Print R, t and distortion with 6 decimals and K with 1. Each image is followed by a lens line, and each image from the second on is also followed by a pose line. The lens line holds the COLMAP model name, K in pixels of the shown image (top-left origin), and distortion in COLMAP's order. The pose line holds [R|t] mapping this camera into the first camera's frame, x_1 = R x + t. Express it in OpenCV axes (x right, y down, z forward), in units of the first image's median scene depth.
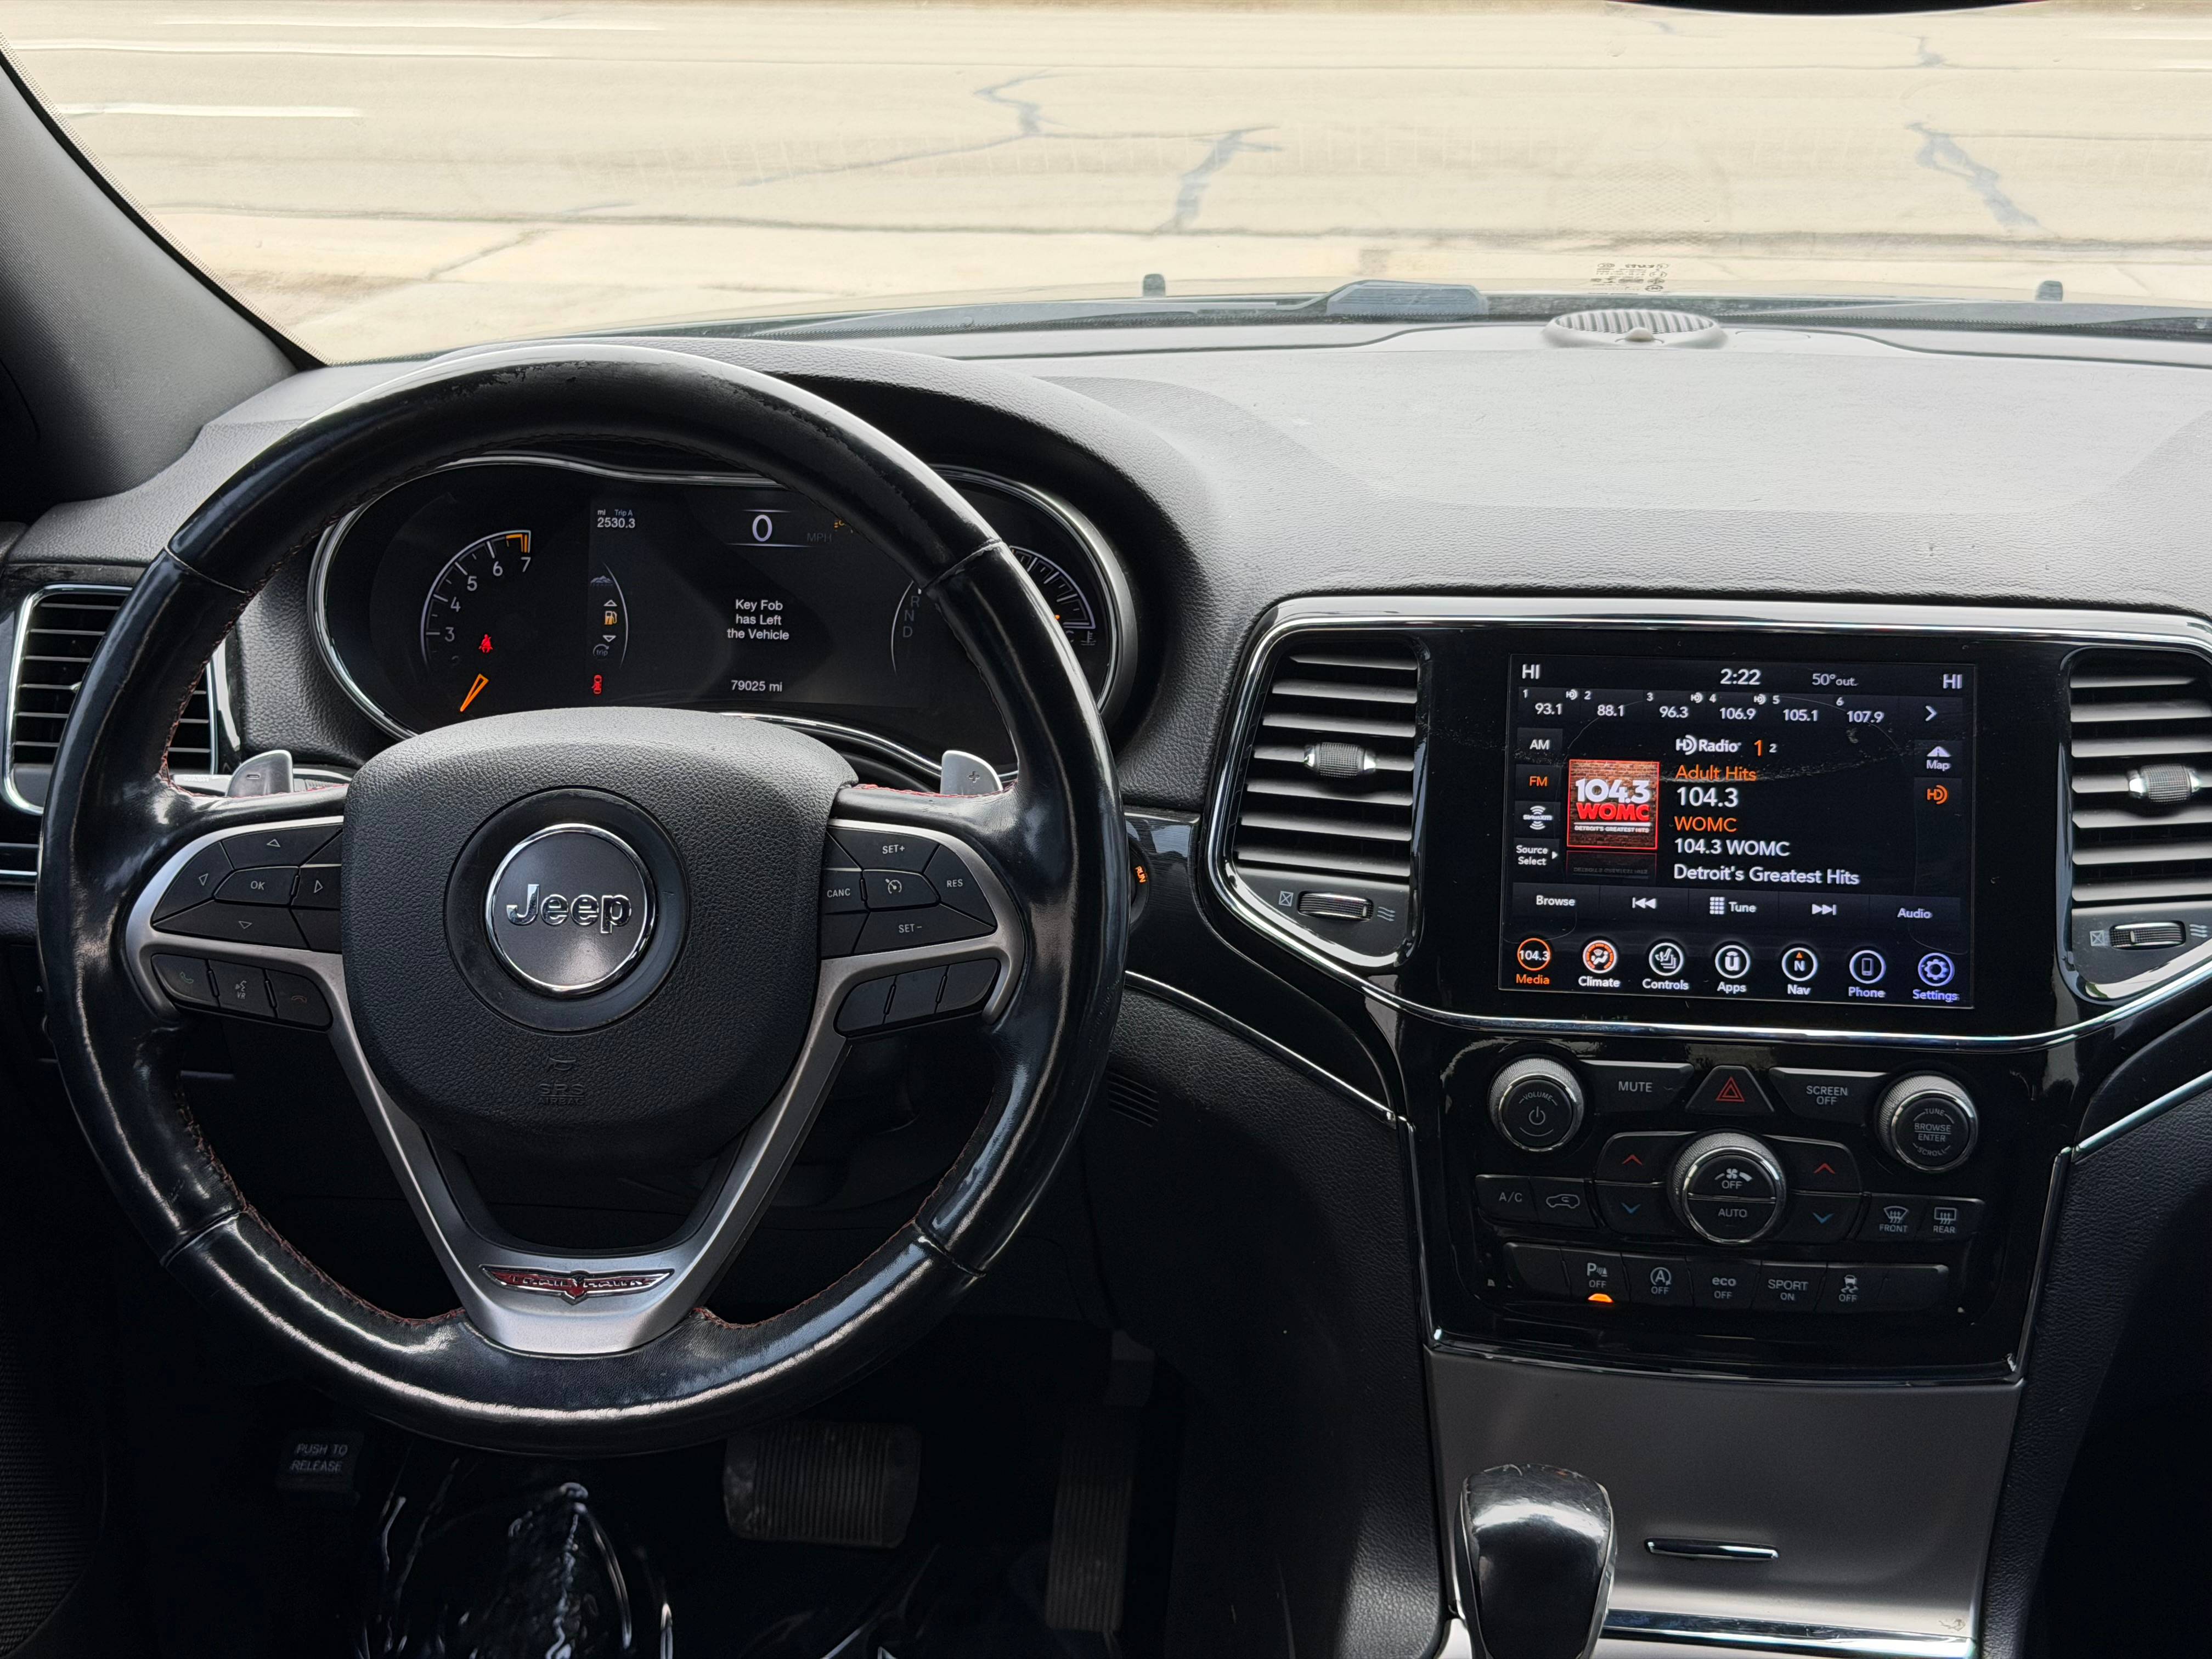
lens RADIAL K [[3089.1, 0, 1101.1], [0, 3089.1, 849.2], [0, 0, 1]] dist [0.150171, 0.000000]
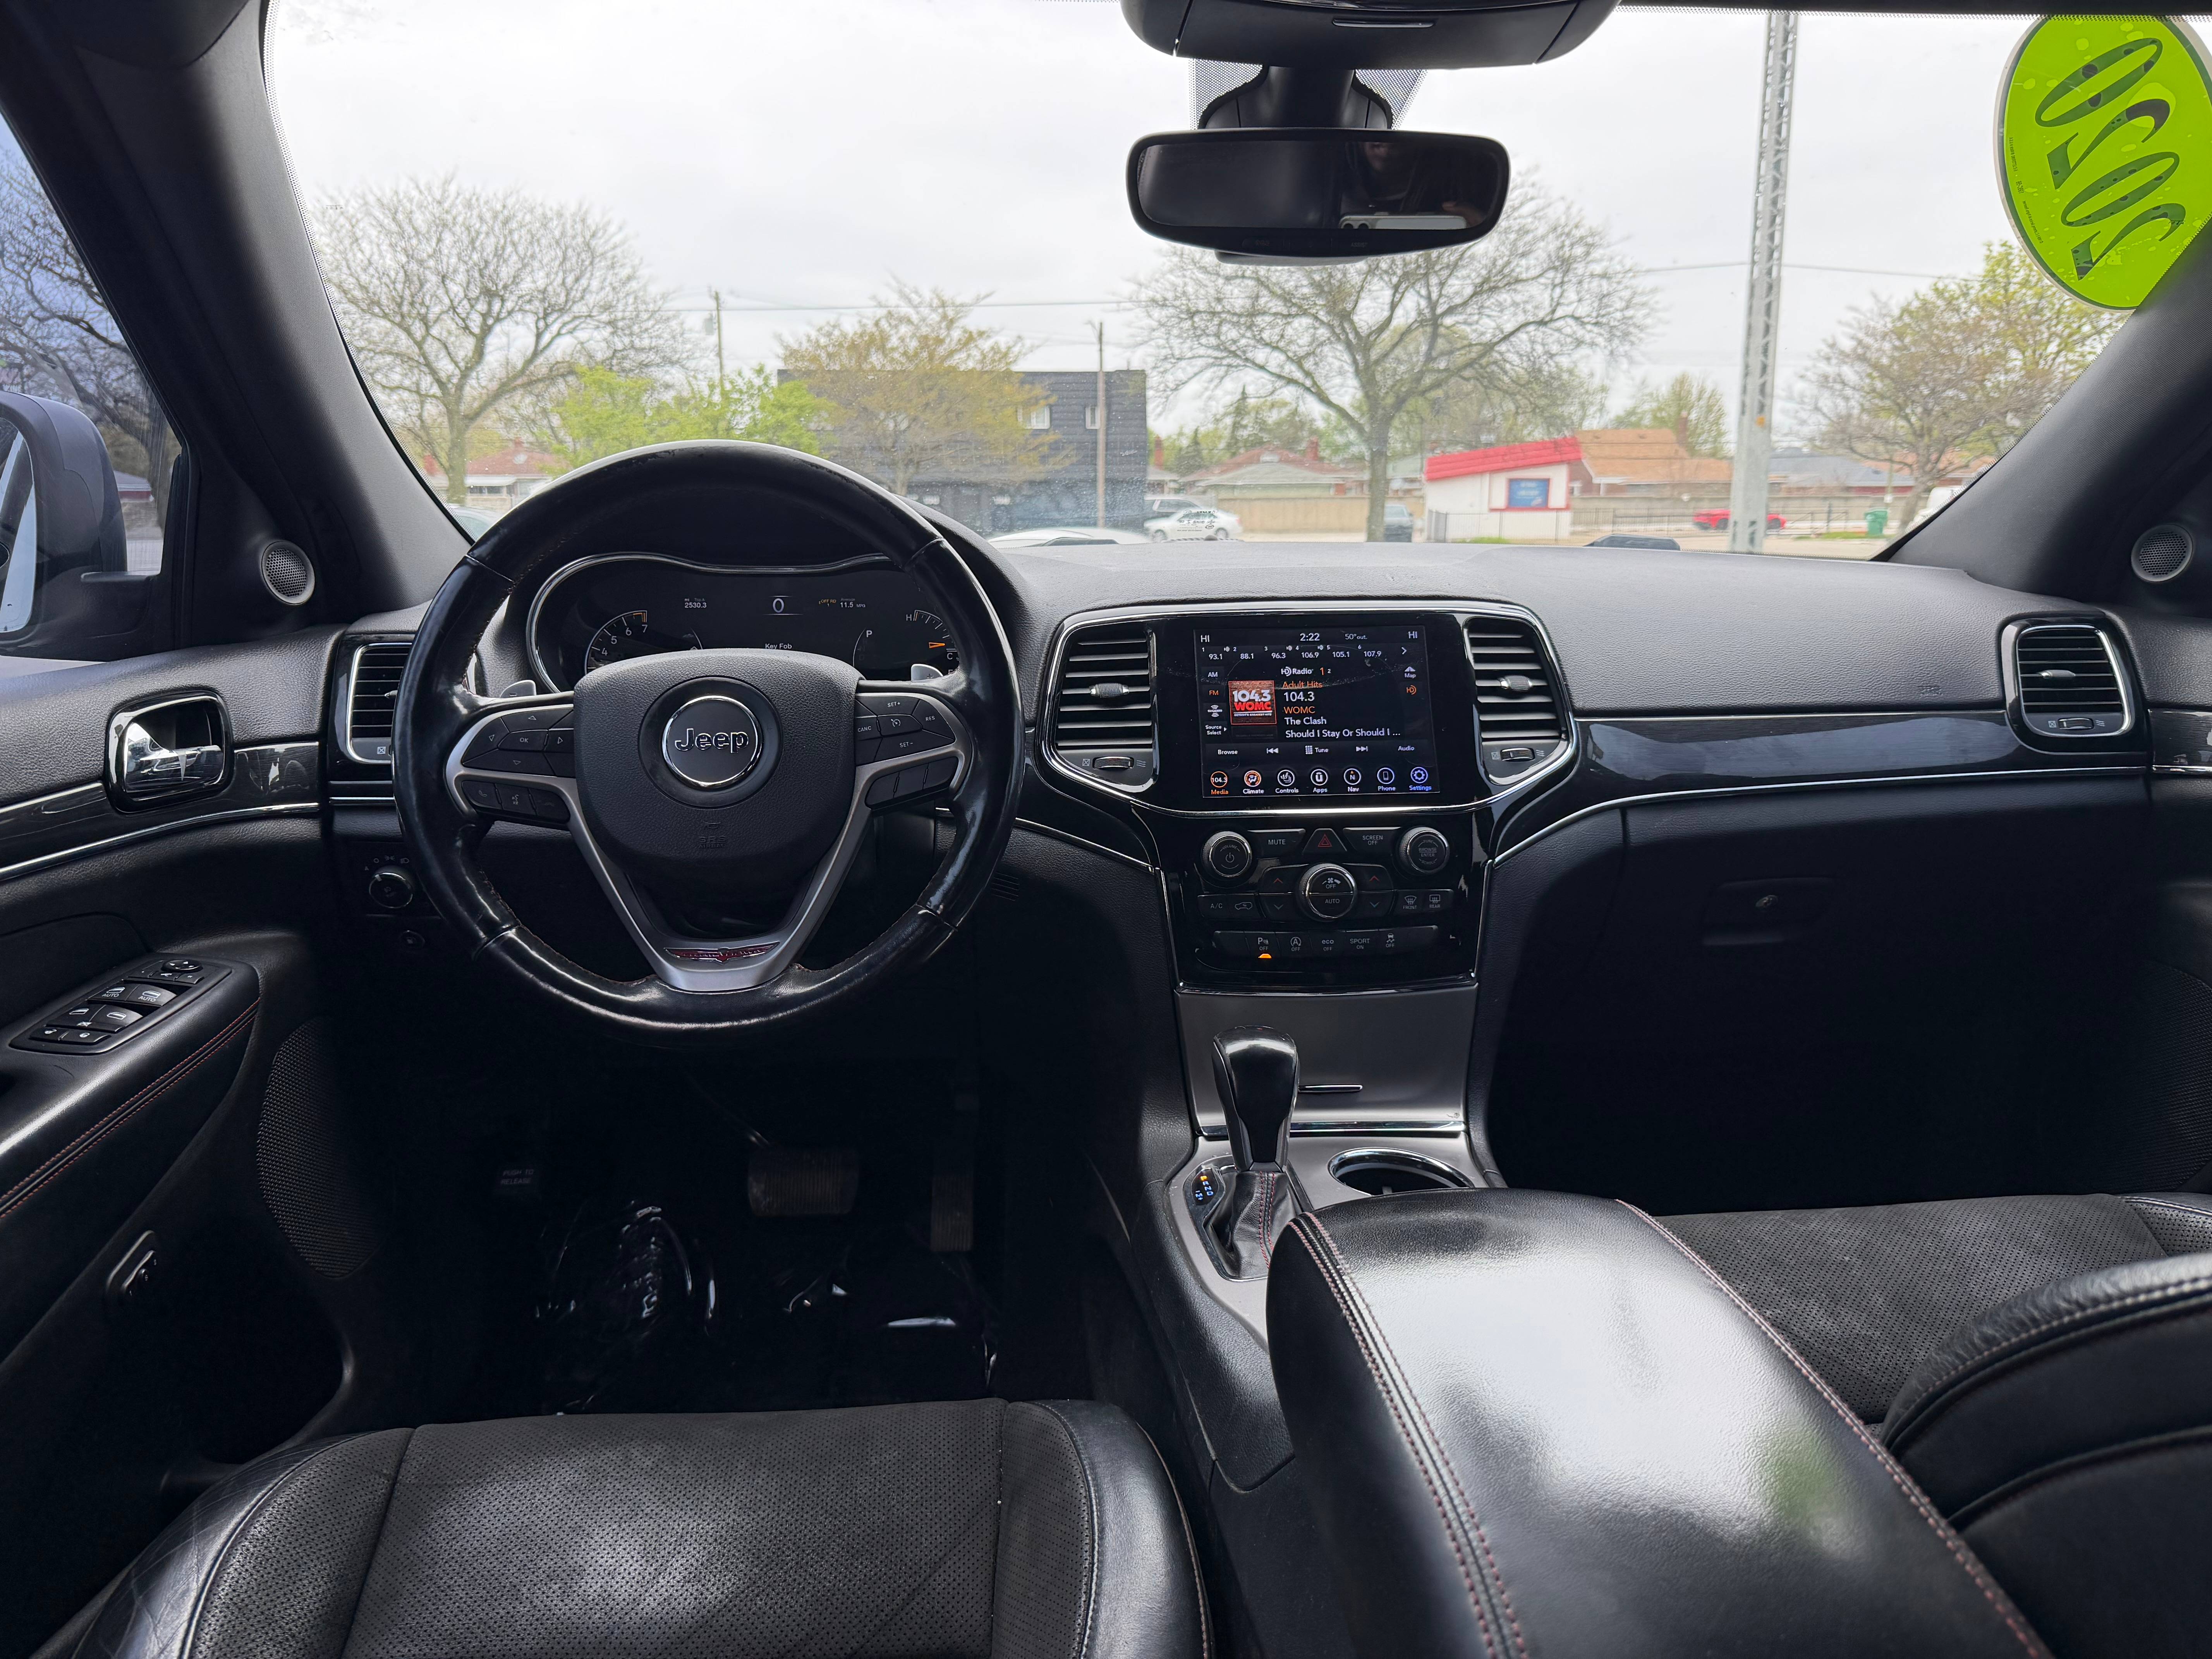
lens RADIAL K [[1563.1, 0, 1113.8], [0, 1563.1, 844.0], [0, 0, 1]] dist [0.053599, -0.073084]
pose [[0.982431, -0.042558, 0.181709, -0.100435], [0.064012, 0.991430, -0.113885, 0.179230], [-0.175305, 0.123516, 0.976735, 0.078914]]
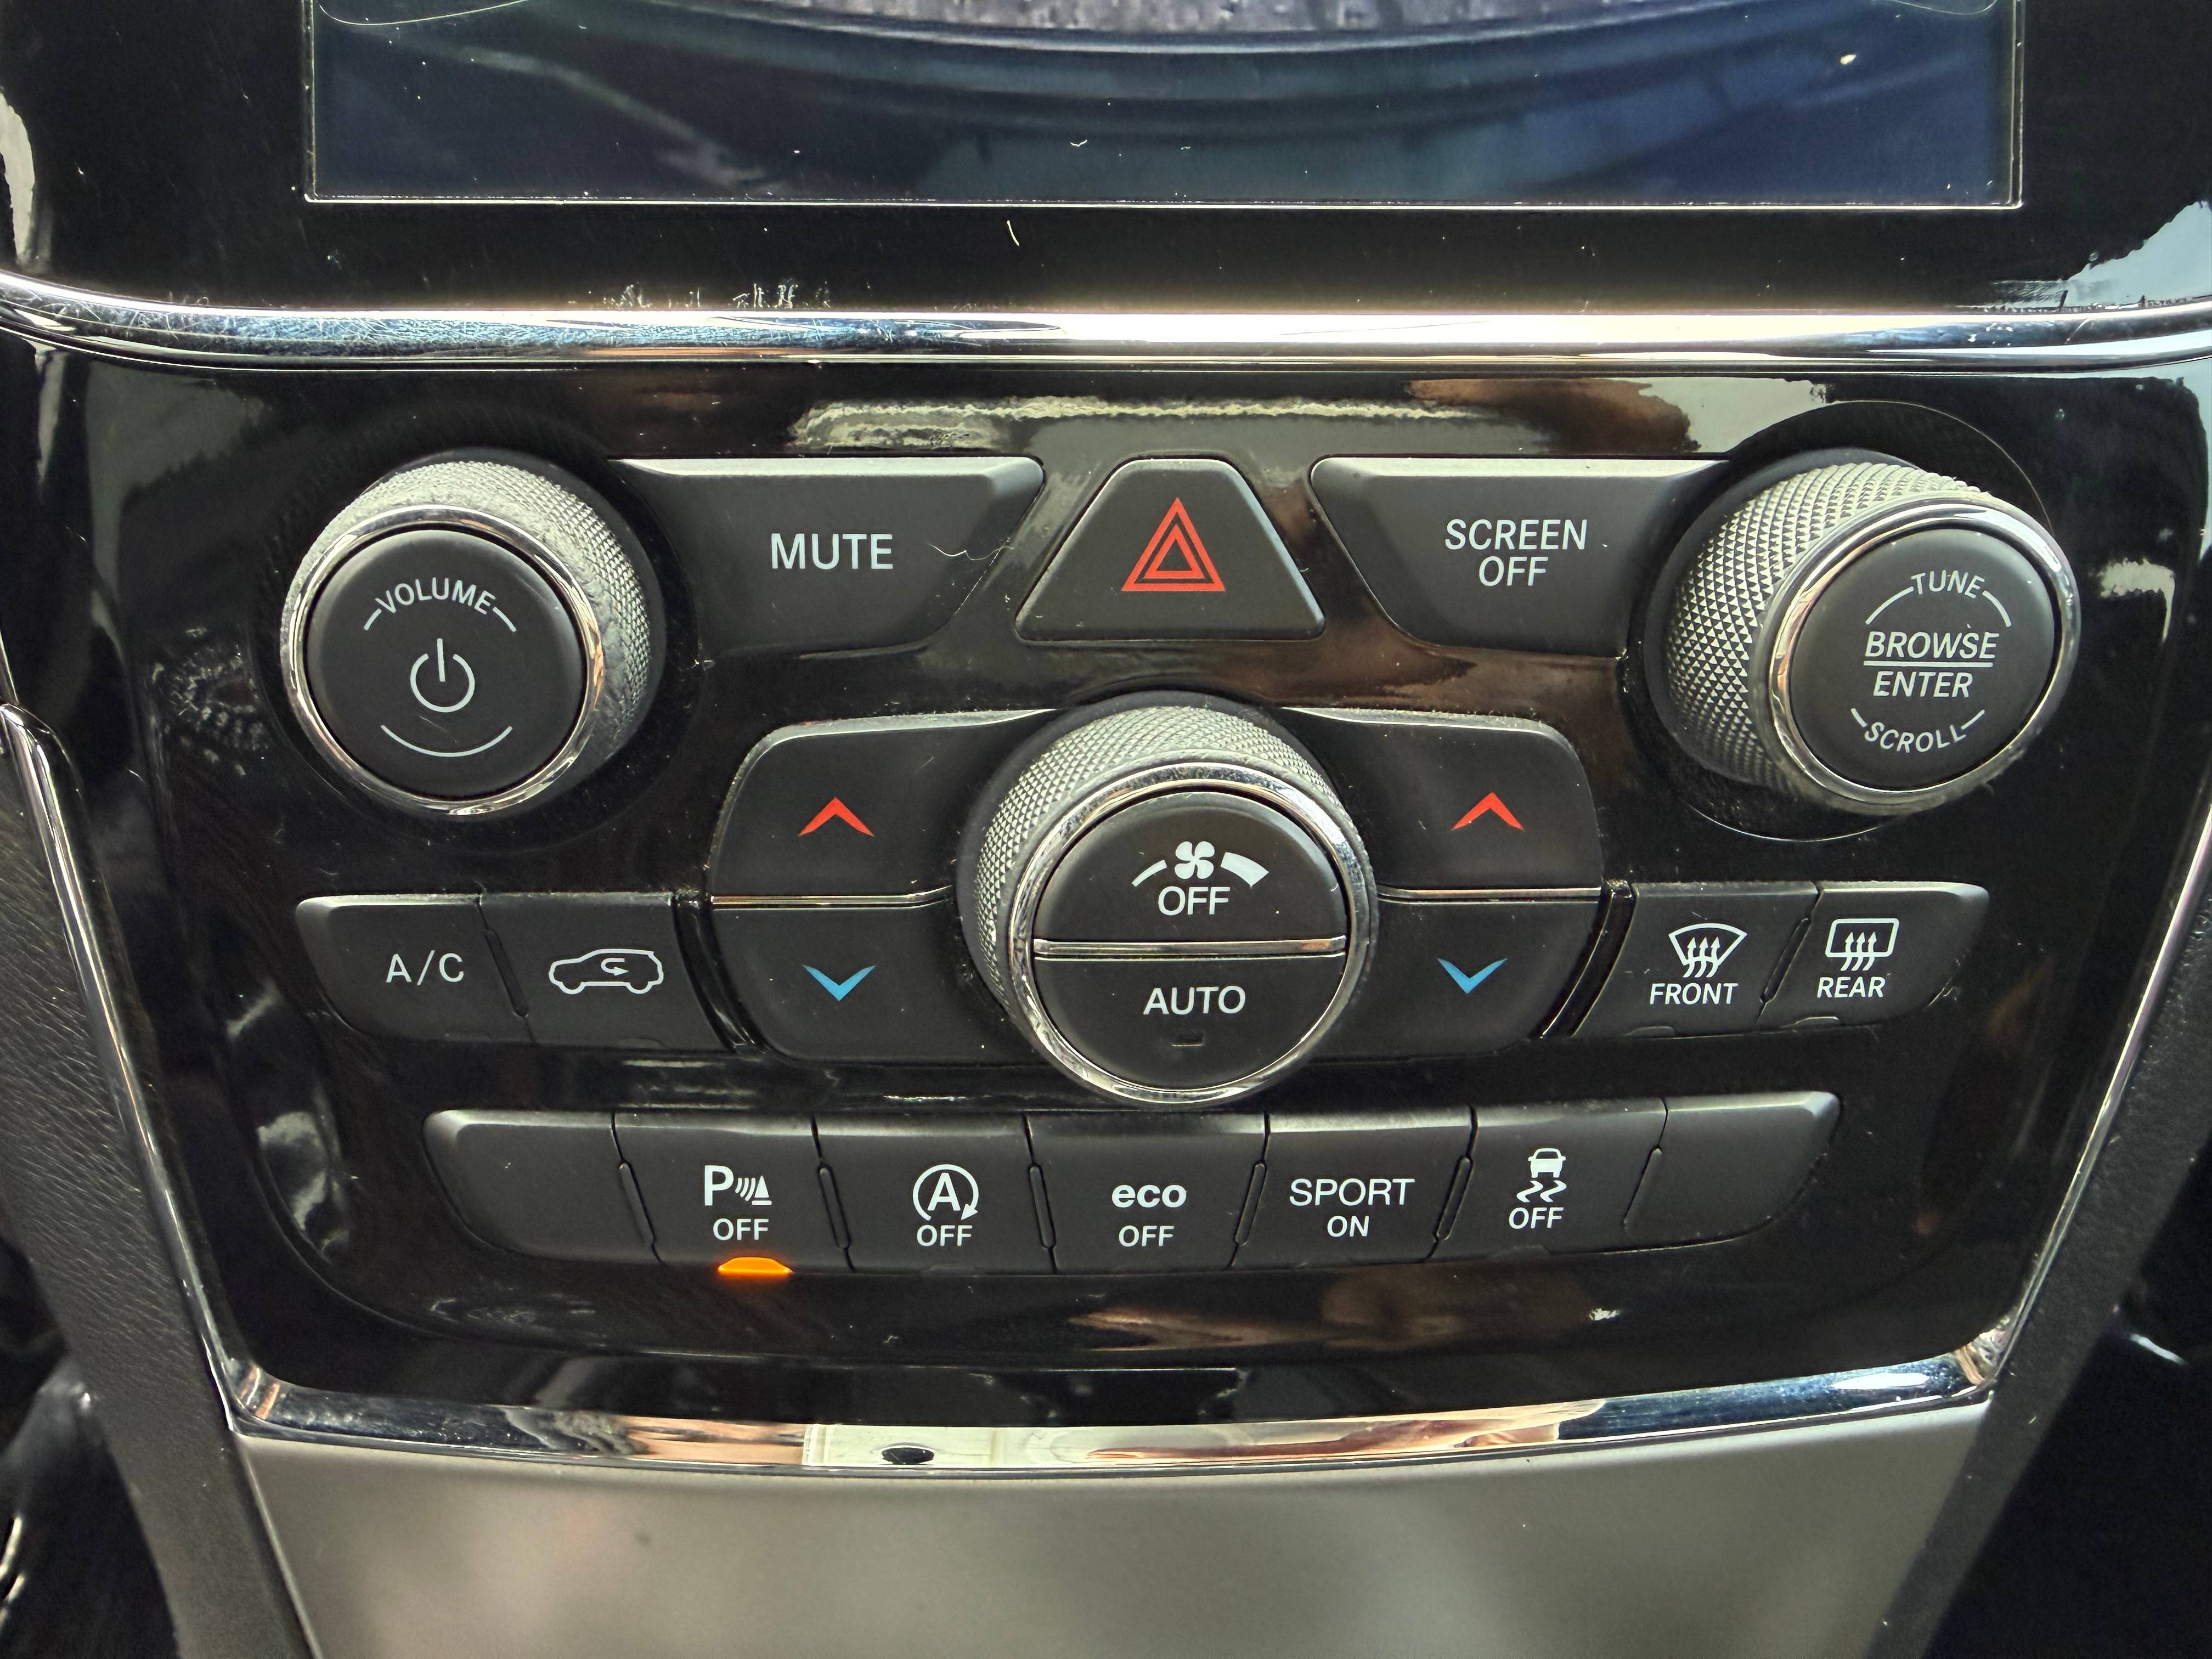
lens RADIAL K [[1563.1, 0, 941.3], [0, 1563.1, 821.2], [0, 0, 1]] dist [0.053599, -0.073084]
pose [[0.986670, -0.056398, 0.152647, 0.158353], [0.031823, 0.986784, 0.158887, 0.077675], [-0.159591, -0.151911, 0.975425, 0.857634]]
